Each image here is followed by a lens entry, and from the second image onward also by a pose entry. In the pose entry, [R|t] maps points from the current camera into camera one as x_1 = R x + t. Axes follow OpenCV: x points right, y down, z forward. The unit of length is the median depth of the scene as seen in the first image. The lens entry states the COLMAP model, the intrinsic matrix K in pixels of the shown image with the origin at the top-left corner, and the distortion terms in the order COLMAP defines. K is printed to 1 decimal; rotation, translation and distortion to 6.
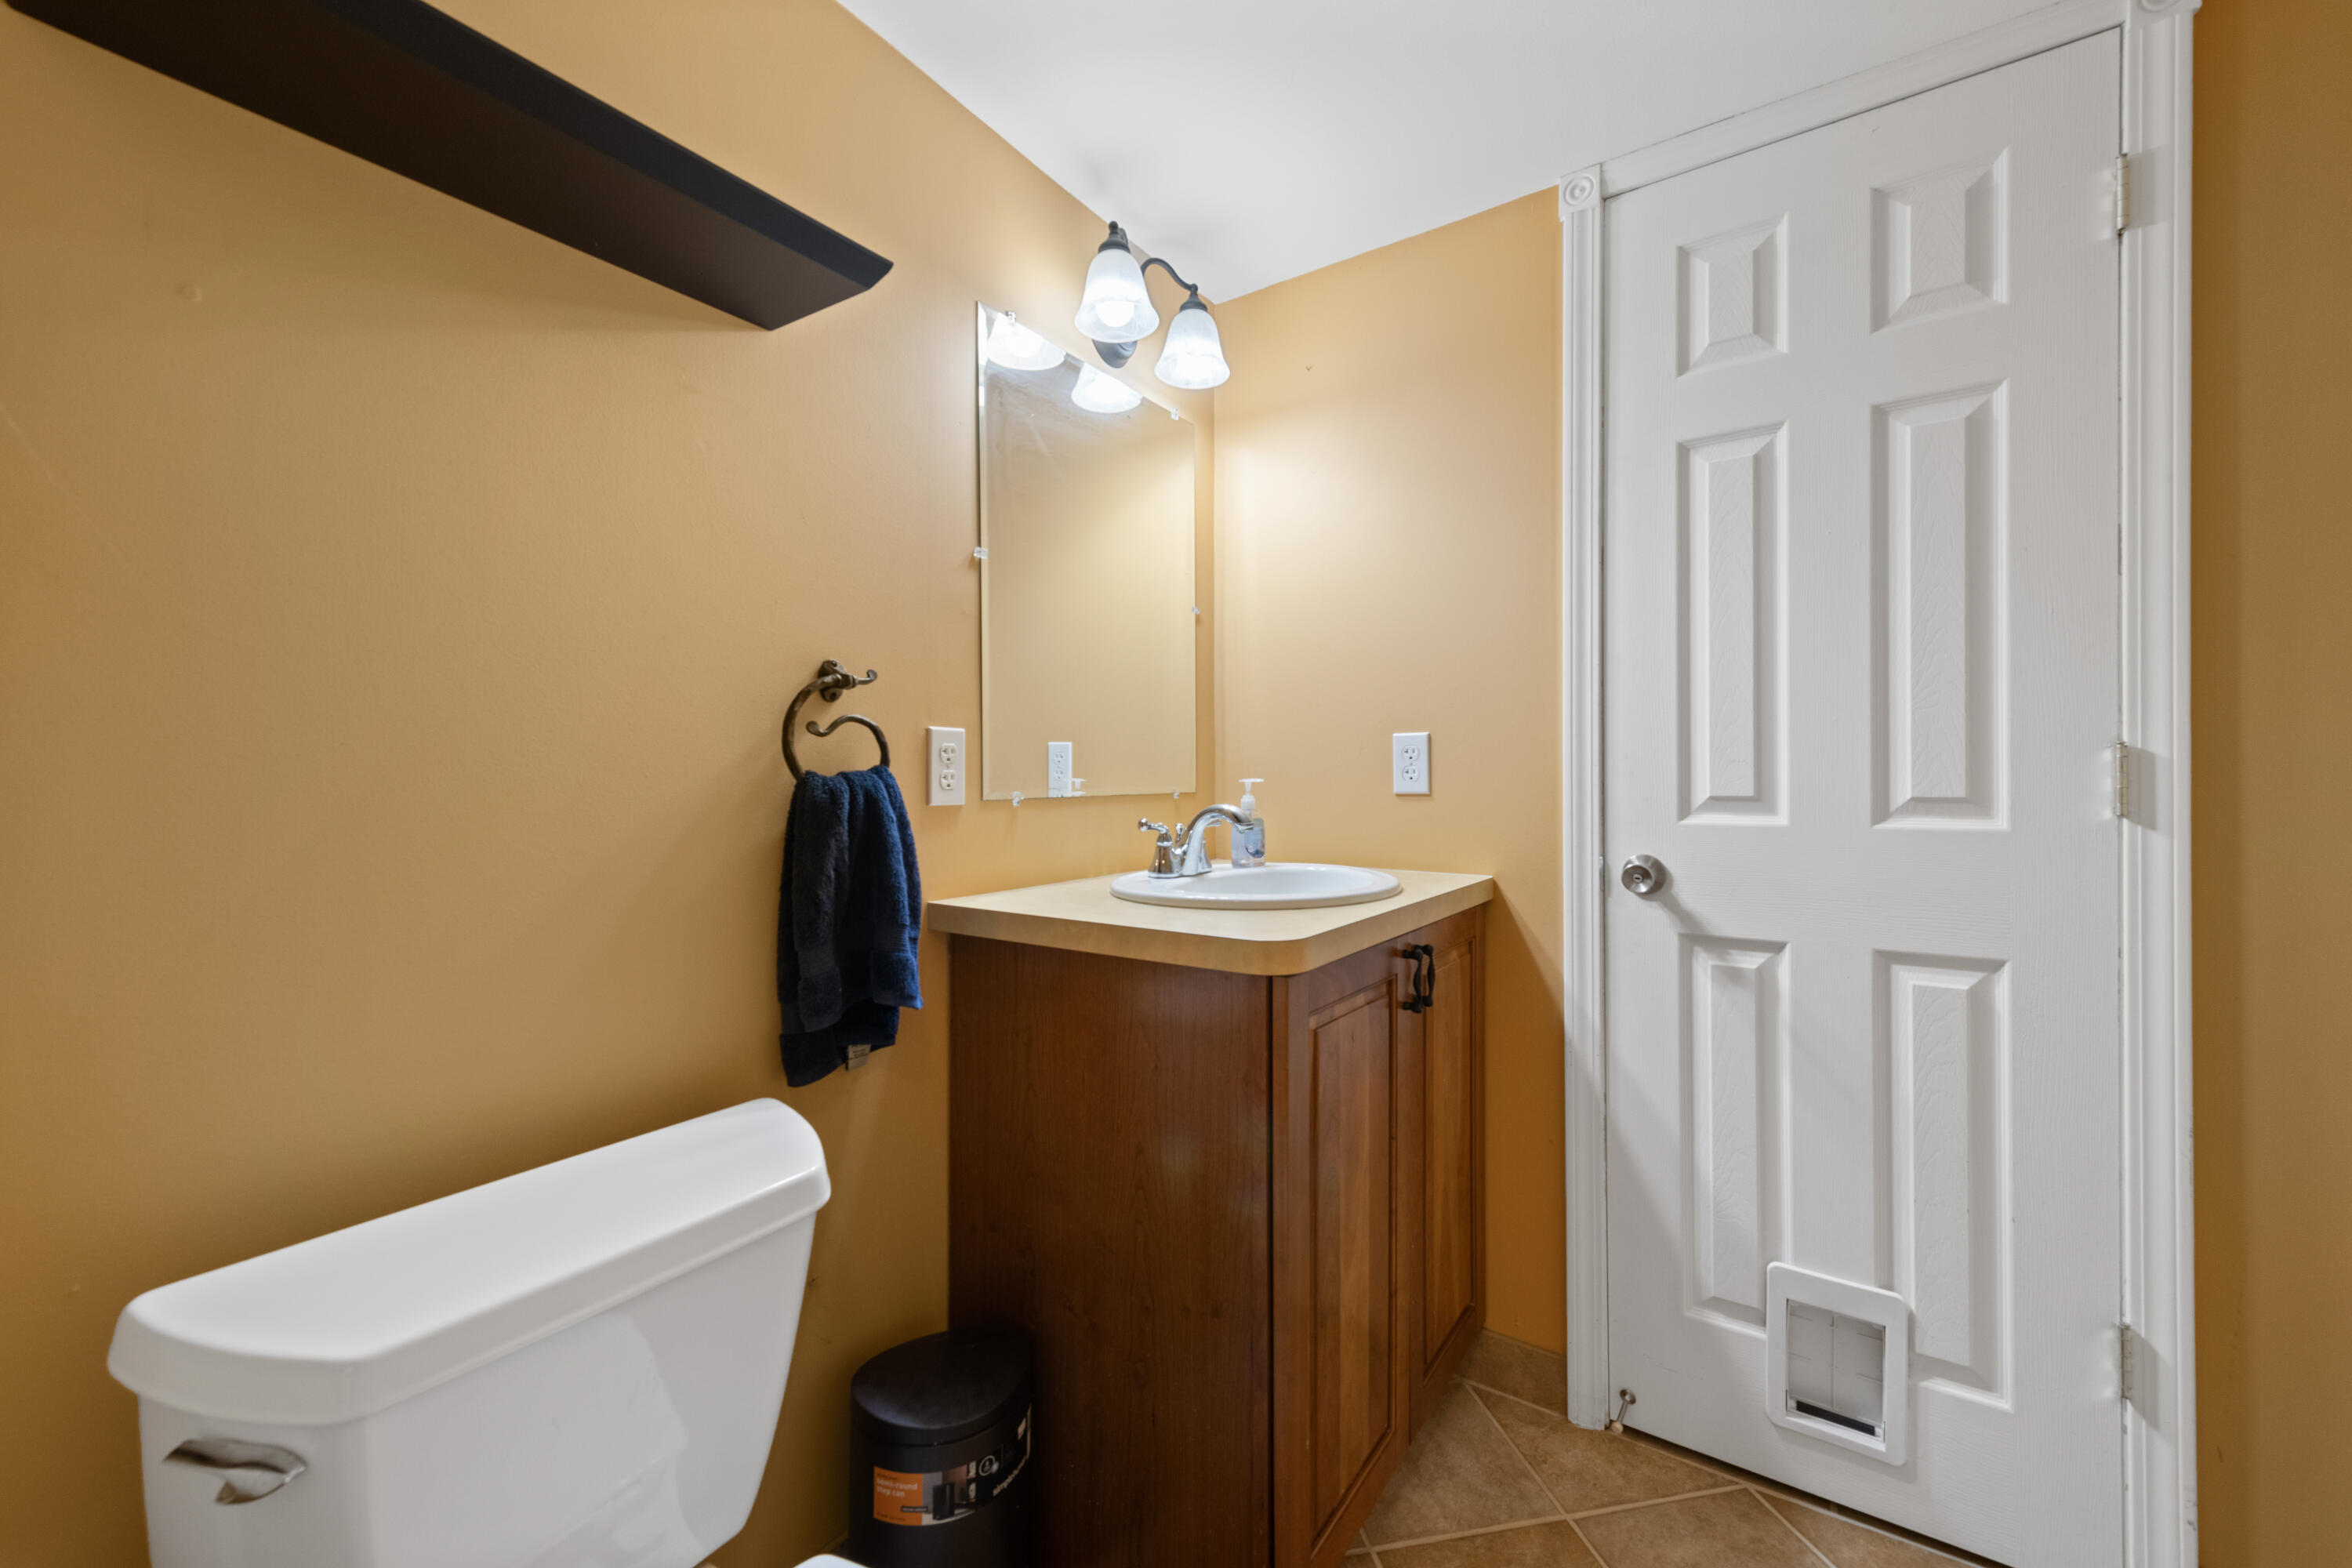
lens RADIAL K [[922.1, 0, 1188.6], [0, 922.1, 782.9], [0, 0, 1]] dist [0.017027, -0.004215]
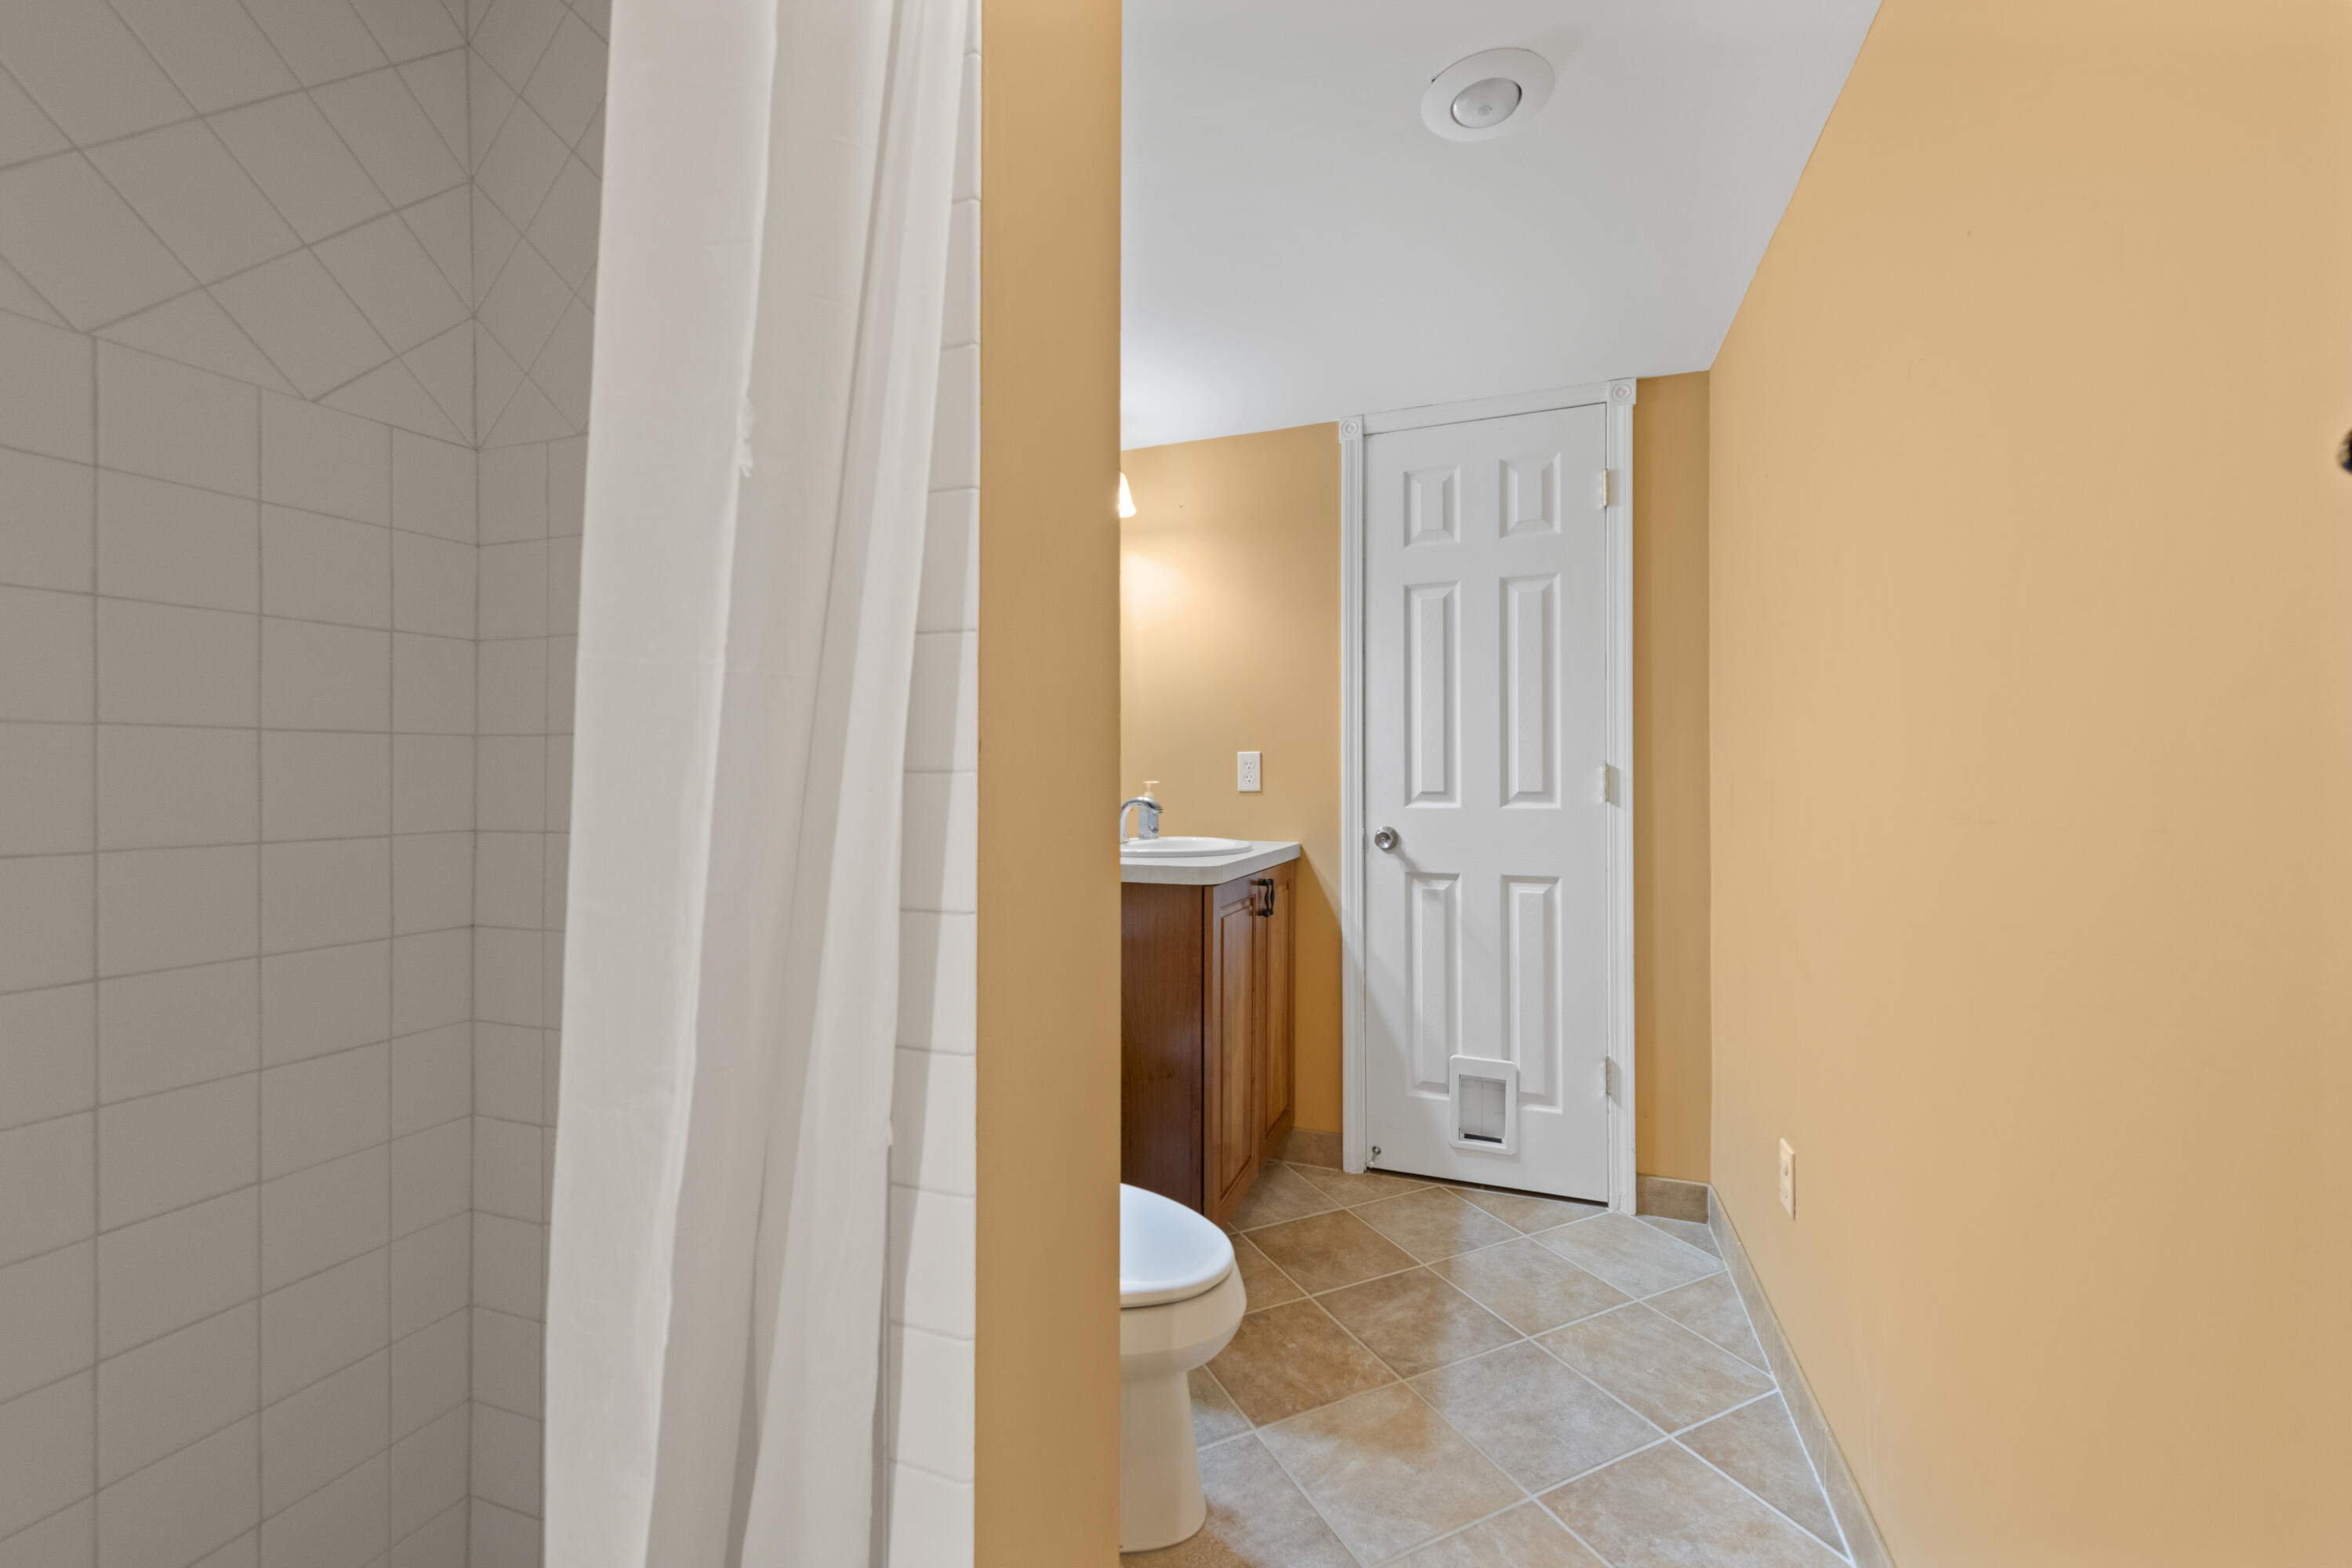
lens RADIAL K [[922.1, 0, 1188.6], [0, 922.1, 782.9], [0, 0, 1]] dist [0.017027, -0.004215]
pose [[0.968962, 0.004142, 0.247173, -0.294476], [-0.002315, 0.999968, -0.007680, 0.012596], [-0.247197, 0.006869, 0.968941, -0.581763]]
